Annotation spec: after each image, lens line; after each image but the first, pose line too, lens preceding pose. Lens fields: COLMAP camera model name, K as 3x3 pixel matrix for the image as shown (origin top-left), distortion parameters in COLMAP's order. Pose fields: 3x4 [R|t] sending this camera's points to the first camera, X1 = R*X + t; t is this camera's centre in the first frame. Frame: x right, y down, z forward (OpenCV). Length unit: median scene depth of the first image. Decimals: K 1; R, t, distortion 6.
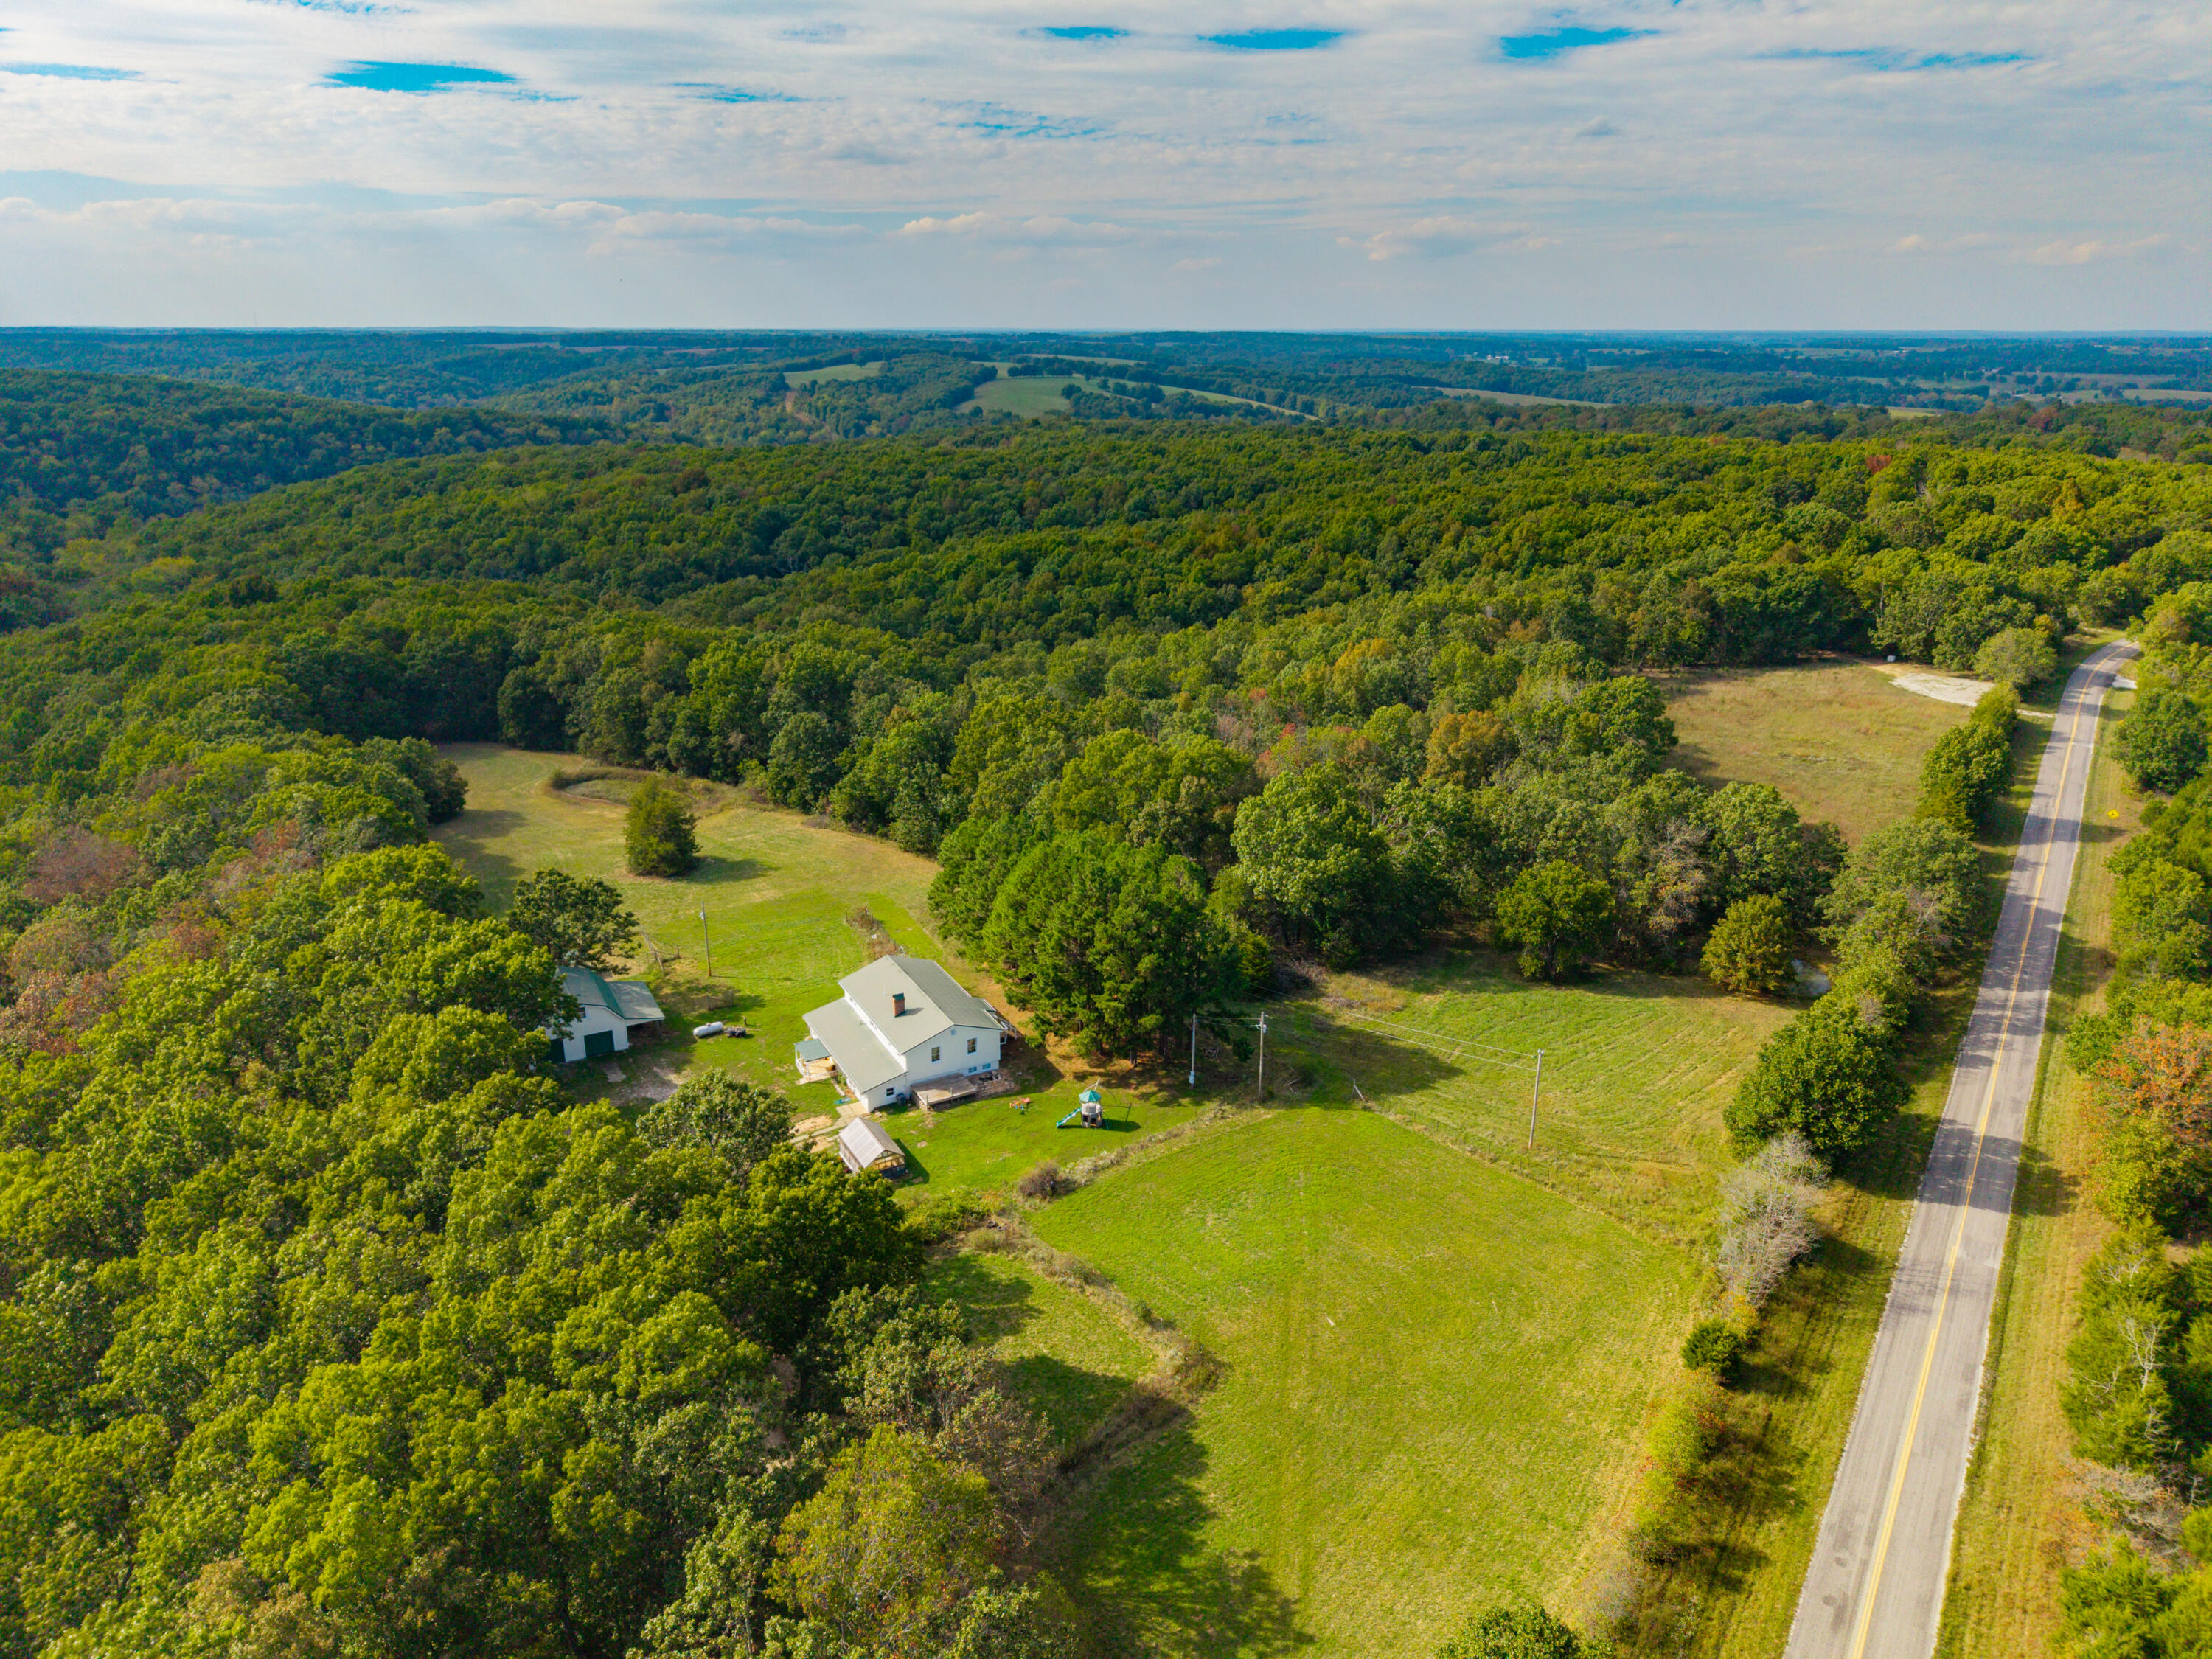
lens RADIAL K [[1546.7, 0, 1106.0], [0, 1546.7, 829.5], [0, 0, 1]] dist [0.006720, -0.001566]
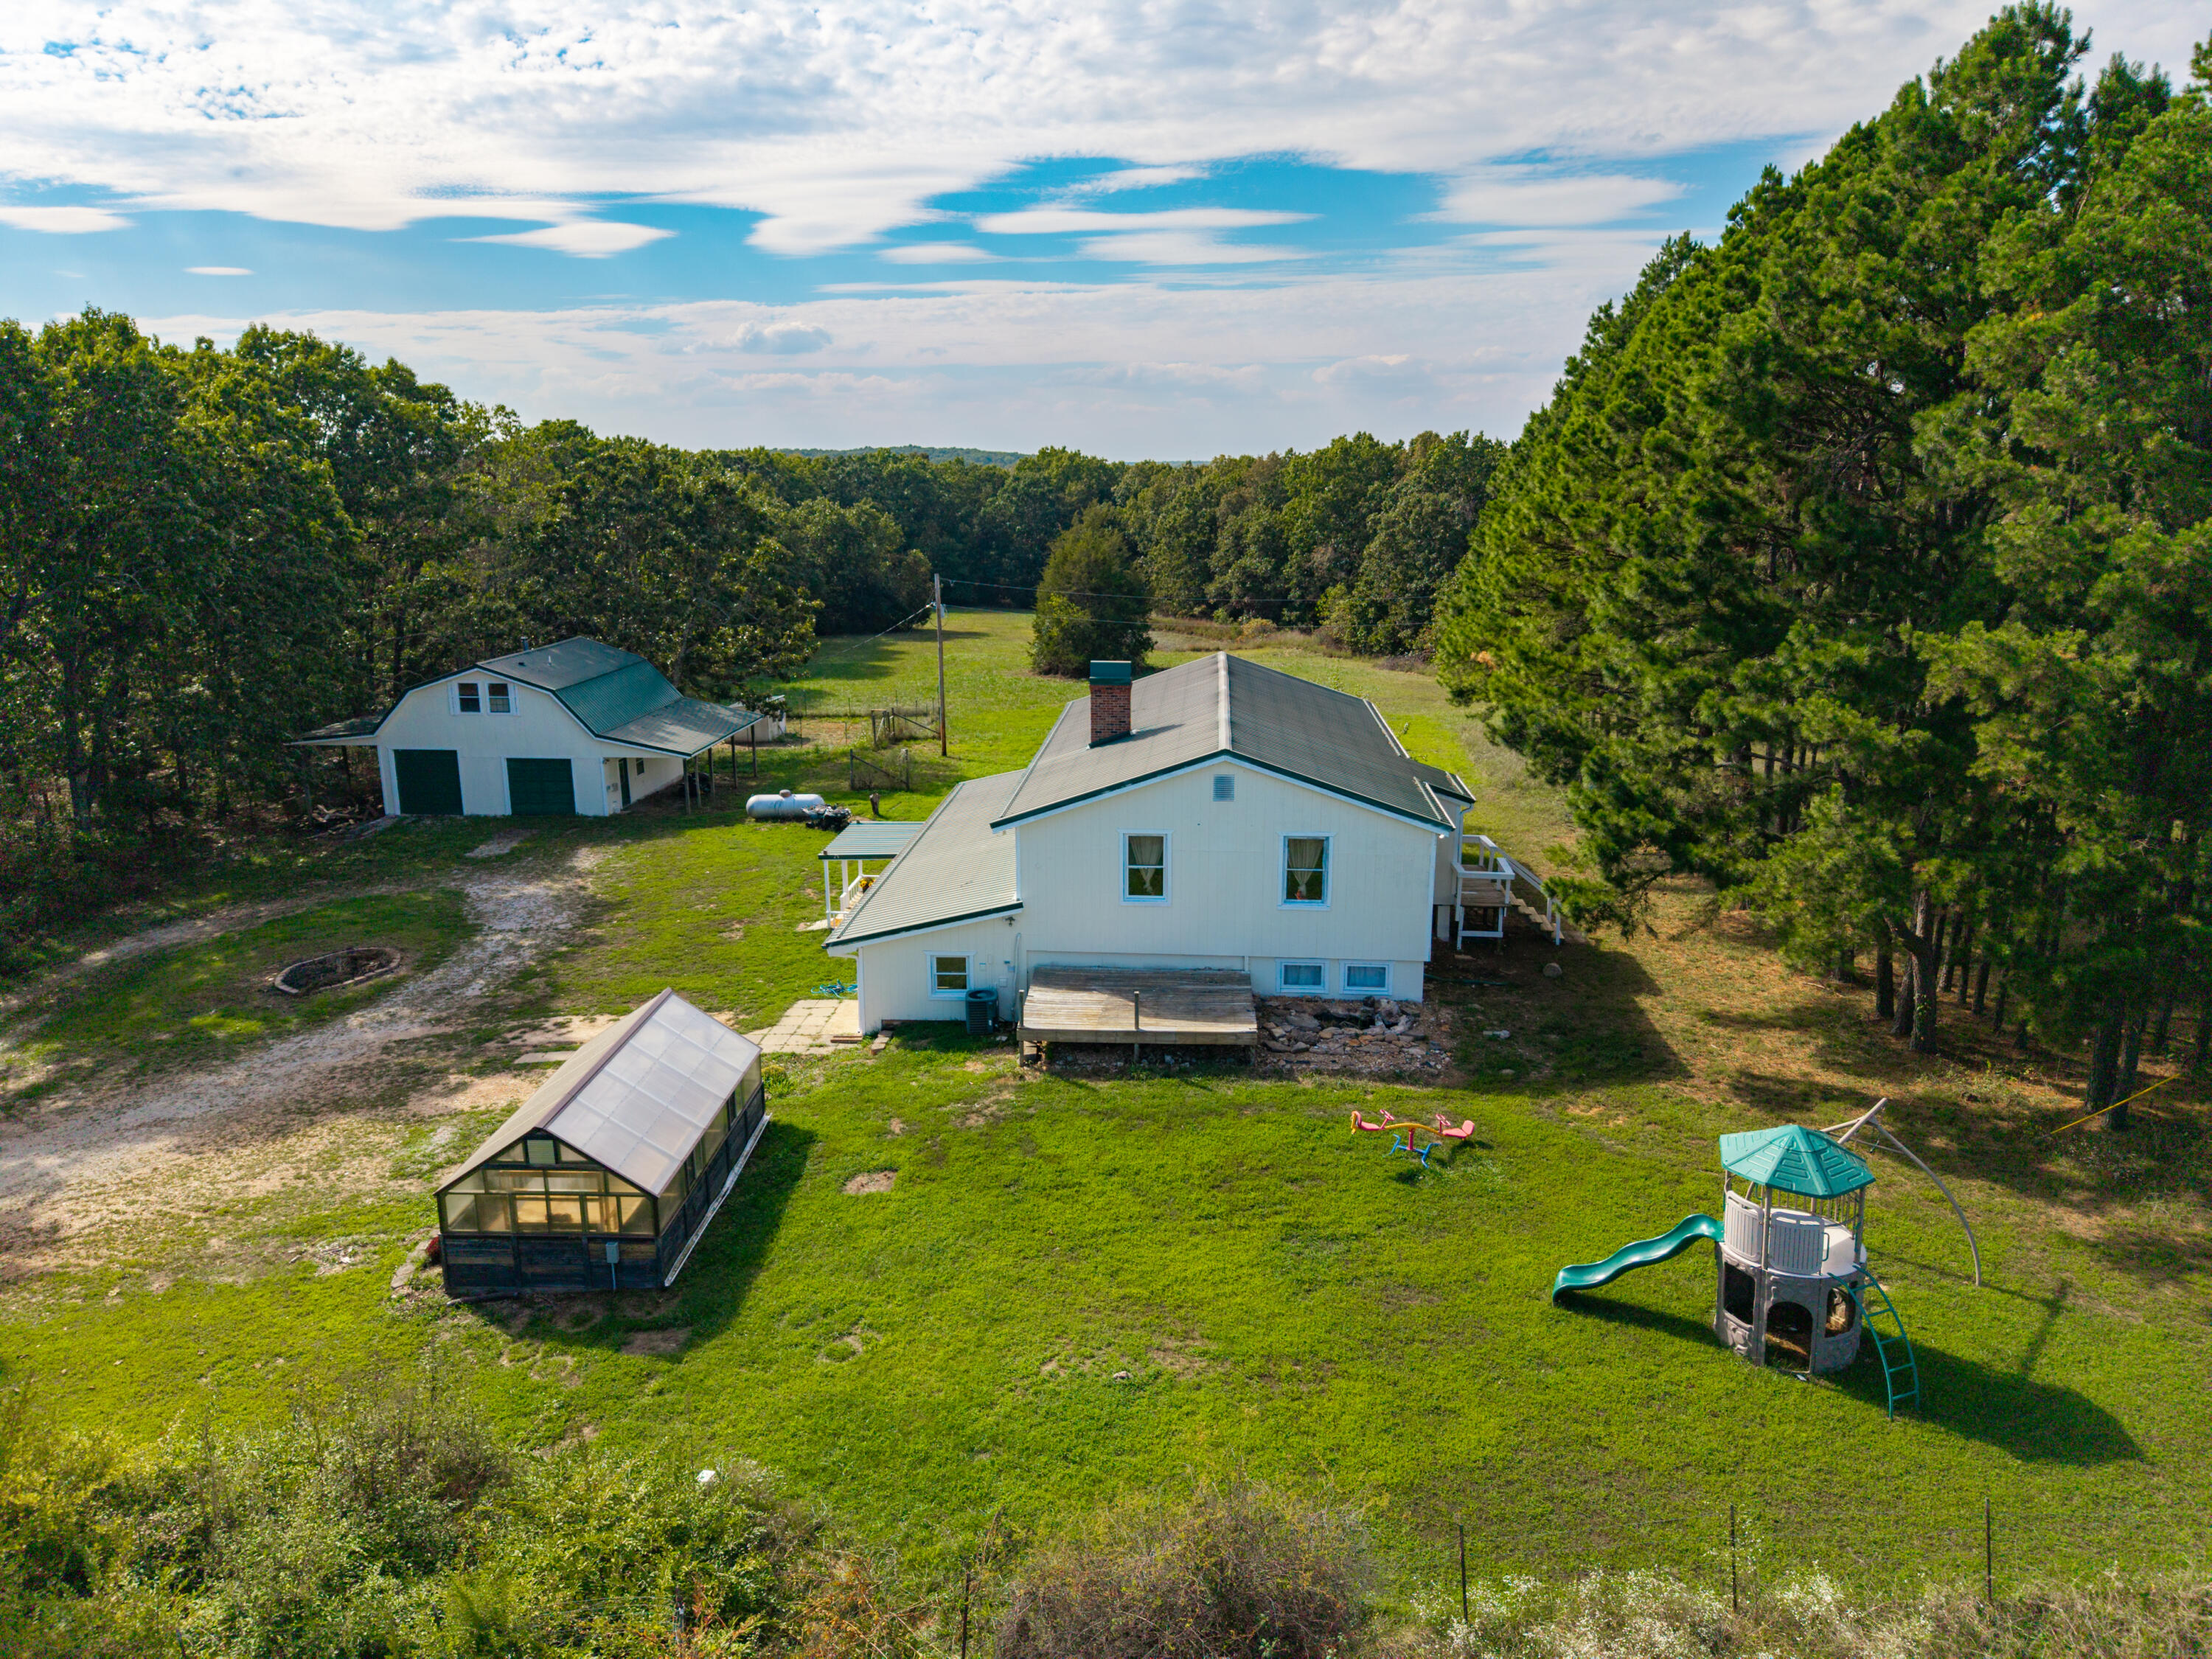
lens RADIAL K [[1532.7, 0, 1106.0], [0, 1532.7, 829.5], [0, 0, 1]] dist [0.026996, -0.018620]
pose [[0.833115, 0.115891, -0.540822, 0.010290], [-0.168722, 0.984447, -0.048955, 0.091591], [0.526738, 0.132033, 0.839711, 0.473548]]
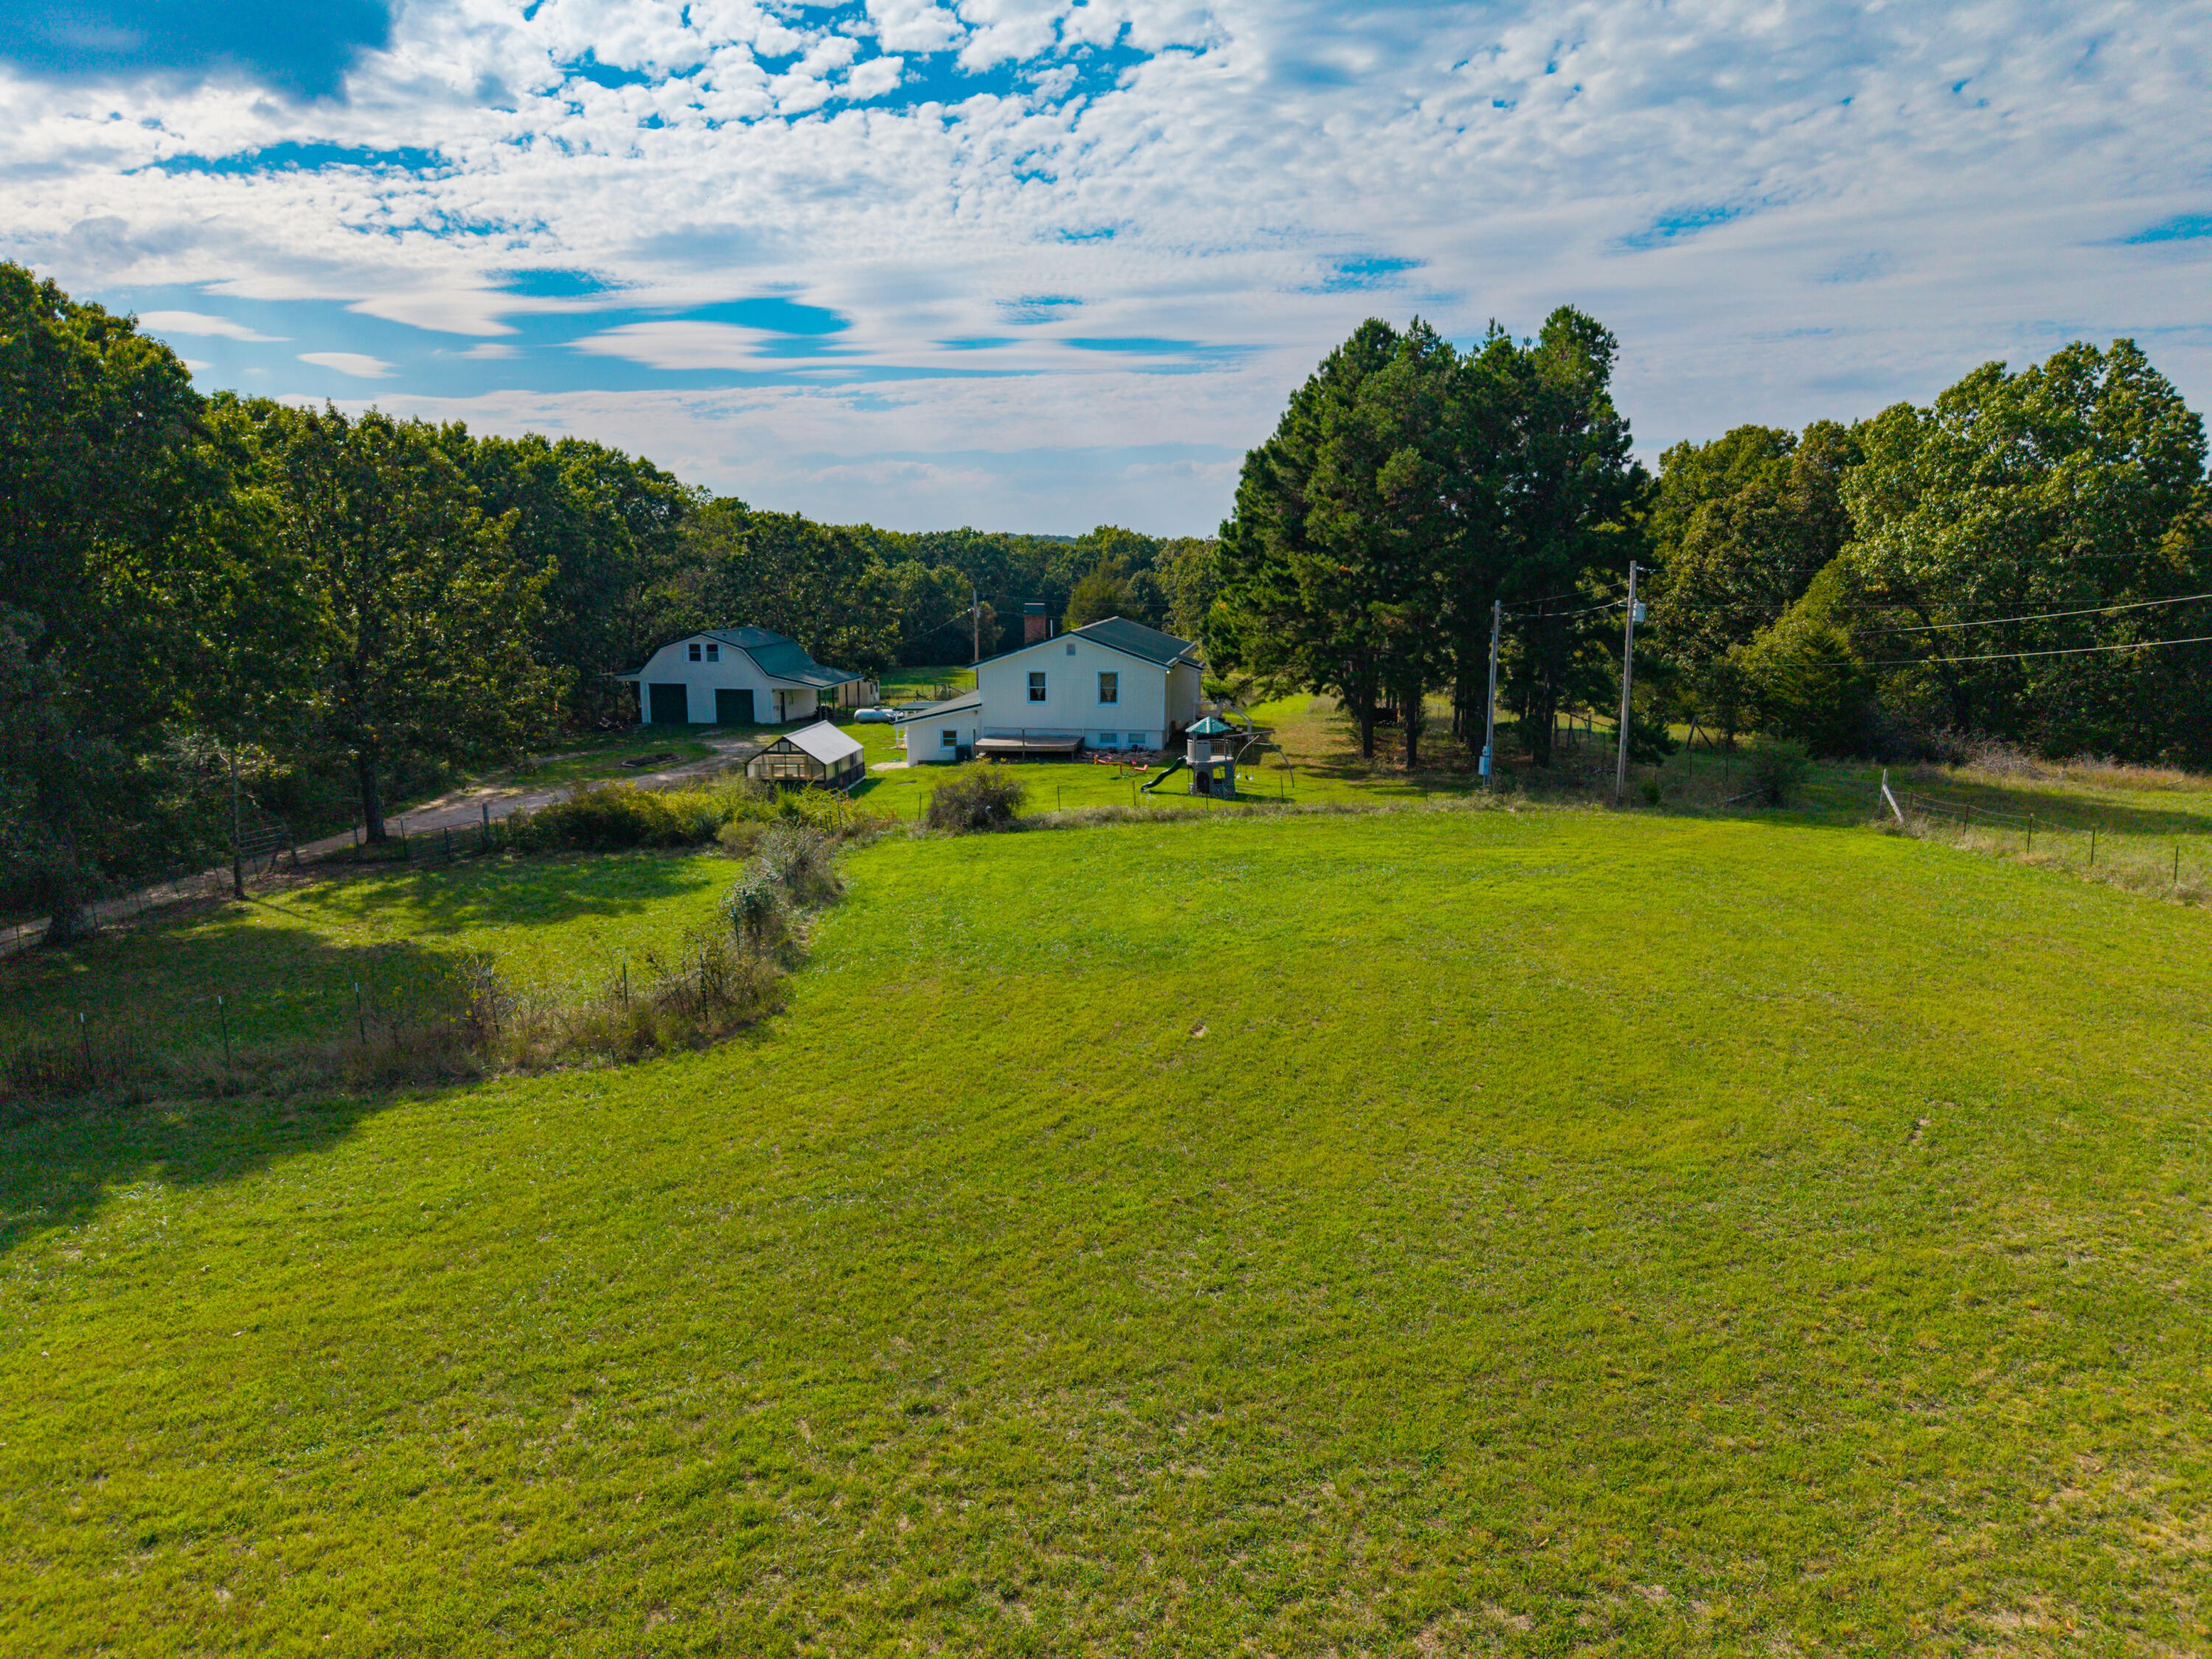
lens RADIAL K [[1517.1, 0, 1106.0], [0, 1517.1, 829.5], [0, 0, 1]] dist [0.091588, -0.000584]
pose [[0.797837, 0.095841, -0.595207, 0.136506], [-0.185554, 0.978394, -0.091181, 0.141937], [0.573608, 0.183190, 0.798383, 0.360220]]
